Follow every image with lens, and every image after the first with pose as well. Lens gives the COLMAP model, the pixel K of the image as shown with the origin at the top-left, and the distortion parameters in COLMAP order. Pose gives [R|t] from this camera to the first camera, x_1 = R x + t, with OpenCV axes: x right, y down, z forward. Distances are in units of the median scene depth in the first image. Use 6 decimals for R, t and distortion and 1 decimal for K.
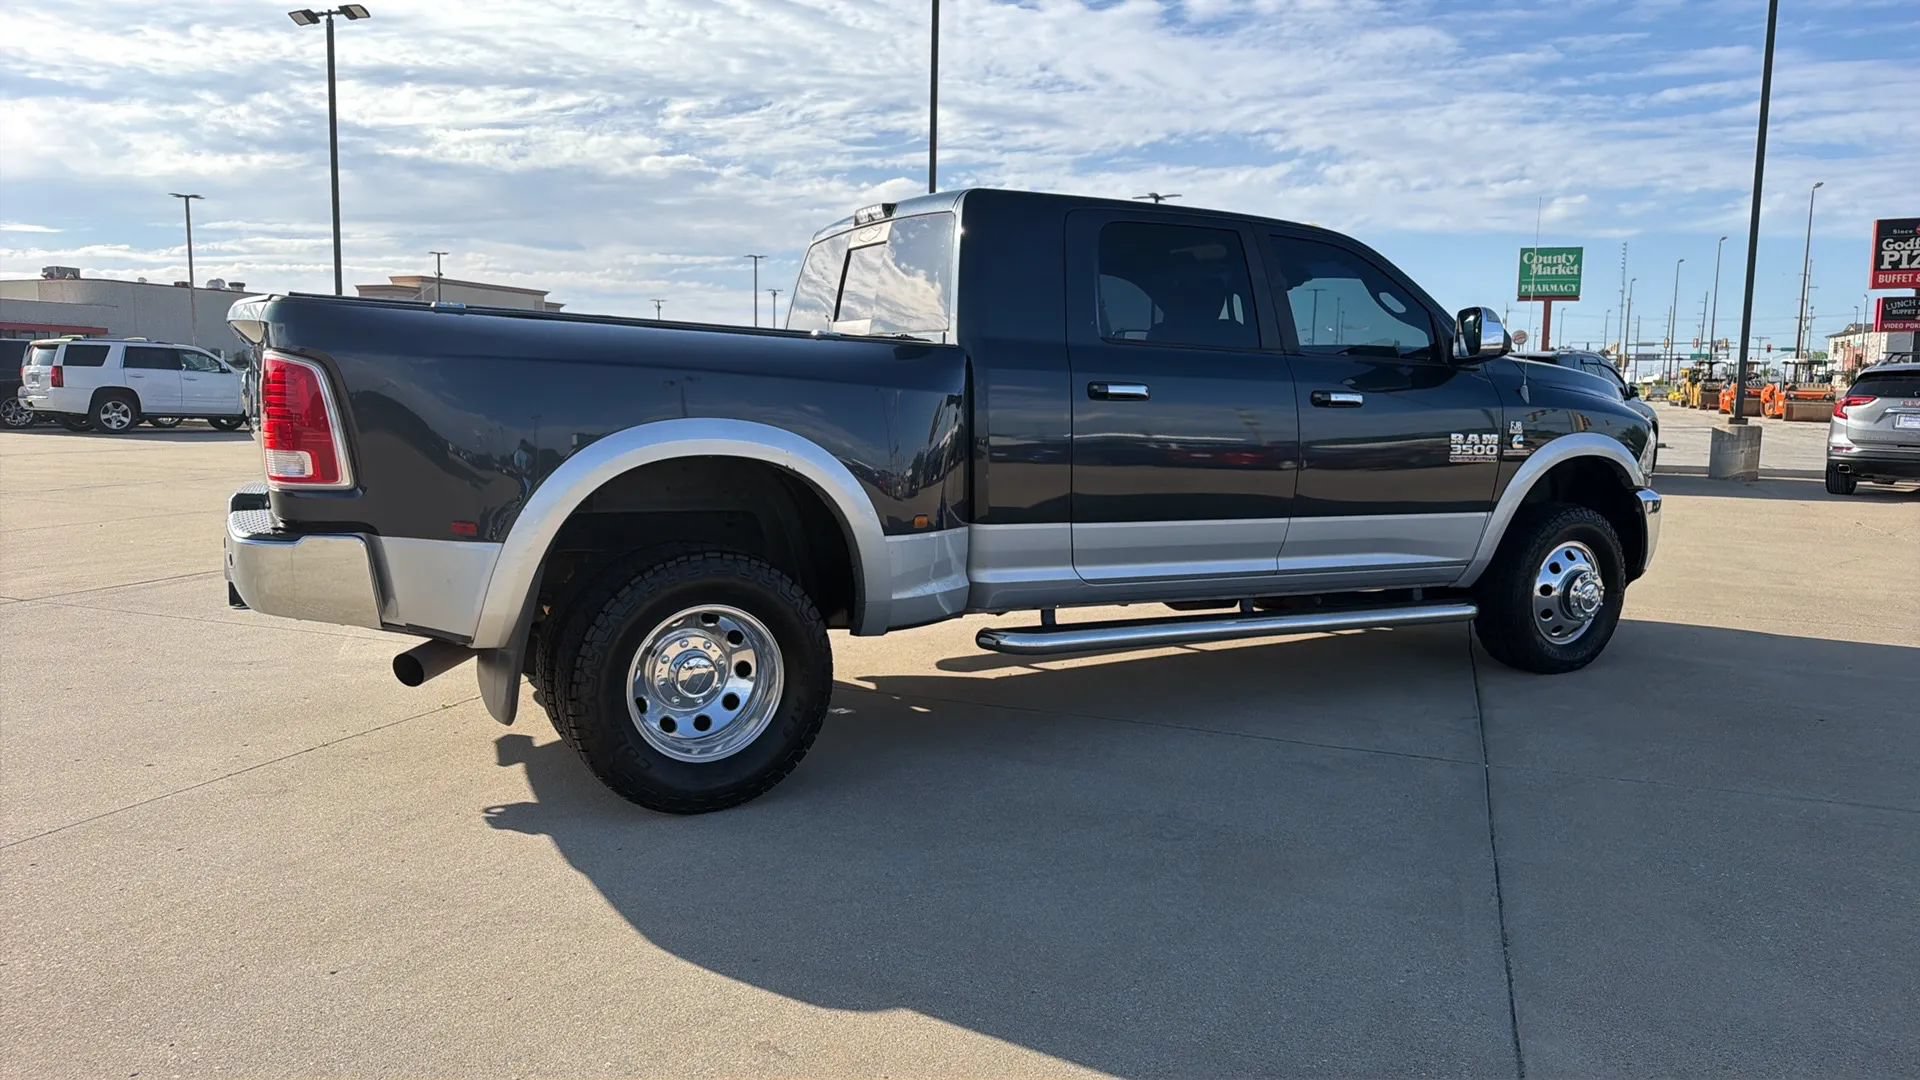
lens RADIAL K [[1293.7, 0, 946.4], [0, 1293.7, 546.8], [0, 0, 1]] dist [0.043581, -0.050472]
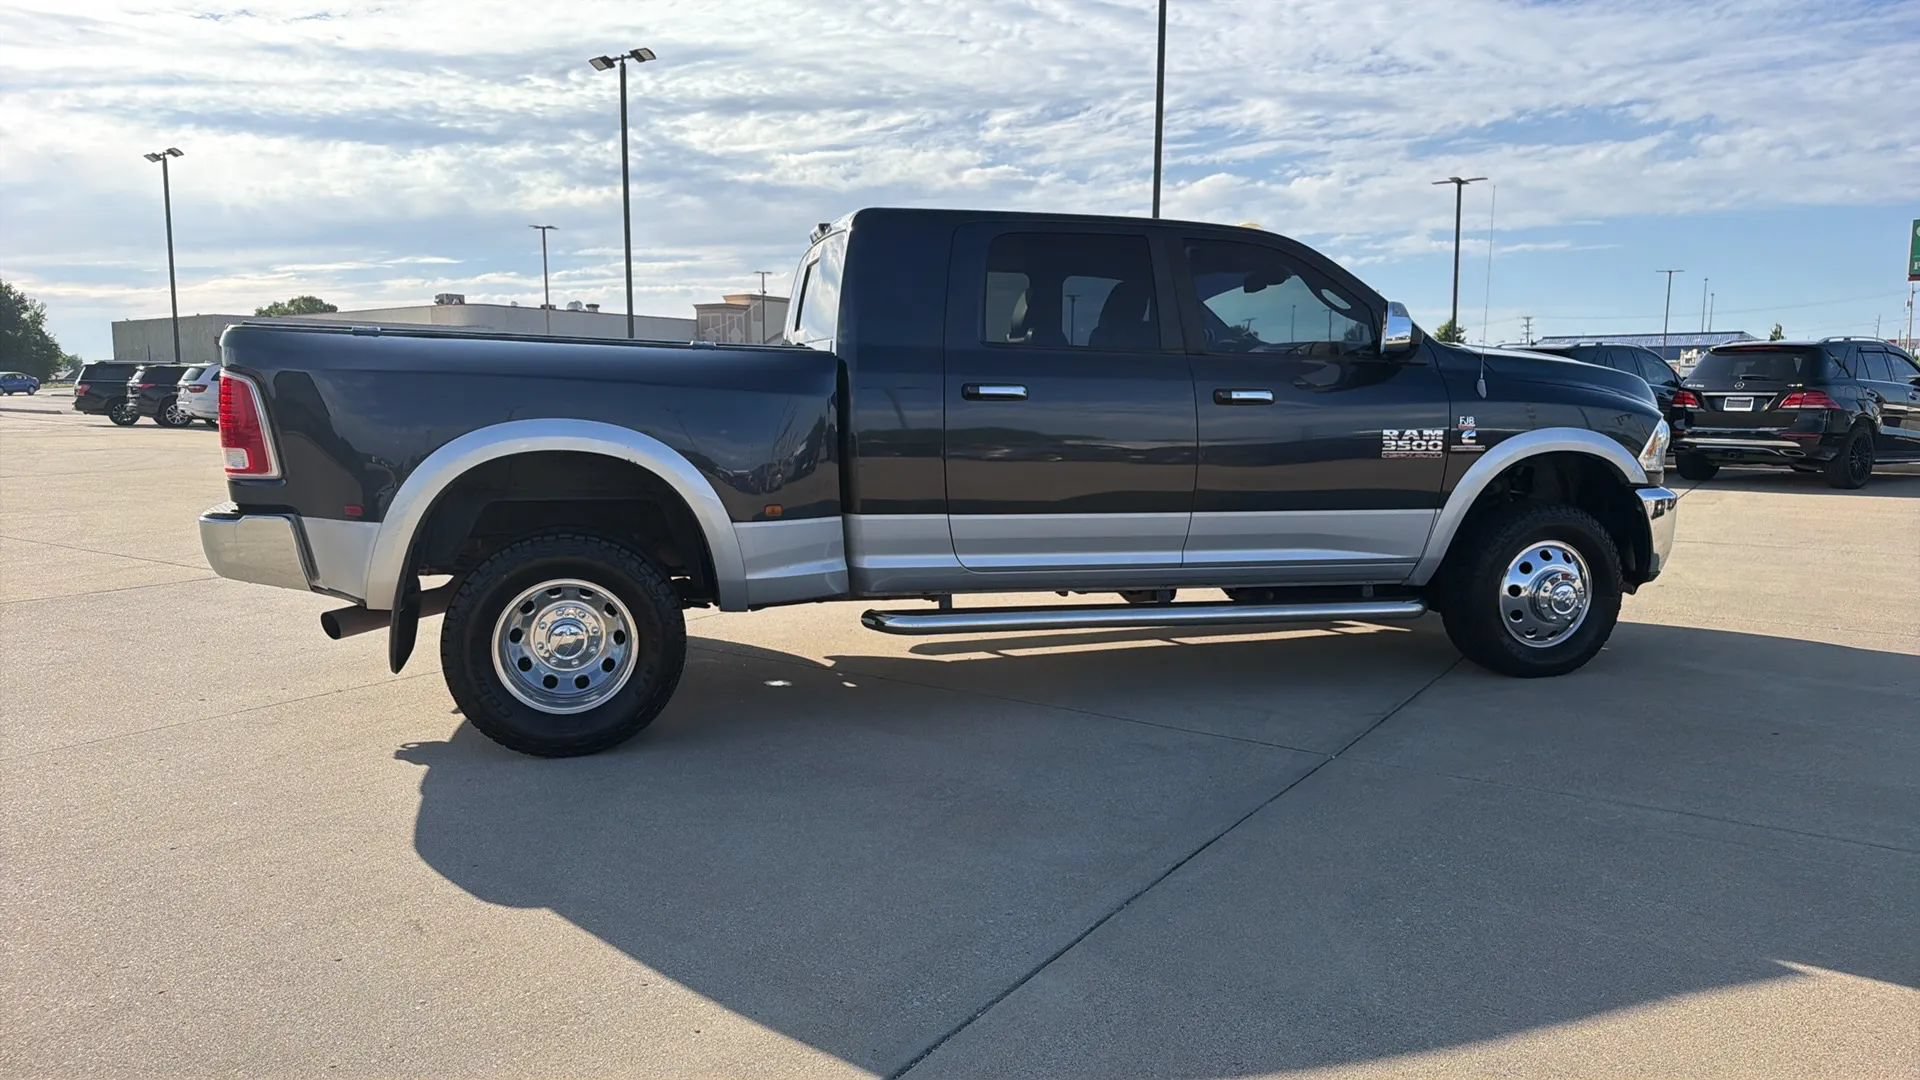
lens RADIAL K [[1299.1, 0, 955.0], [0, 1299.1, 548.9], [0, 0, 1]] dist [0.030117, -0.036012]
pose [[0.972791, 0.013728, -0.231278, 0.335518], [-0.013992, 0.999902, 0.000497, 0.009402], [0.231262, 0.002753, 0.972888, -0.049800]]
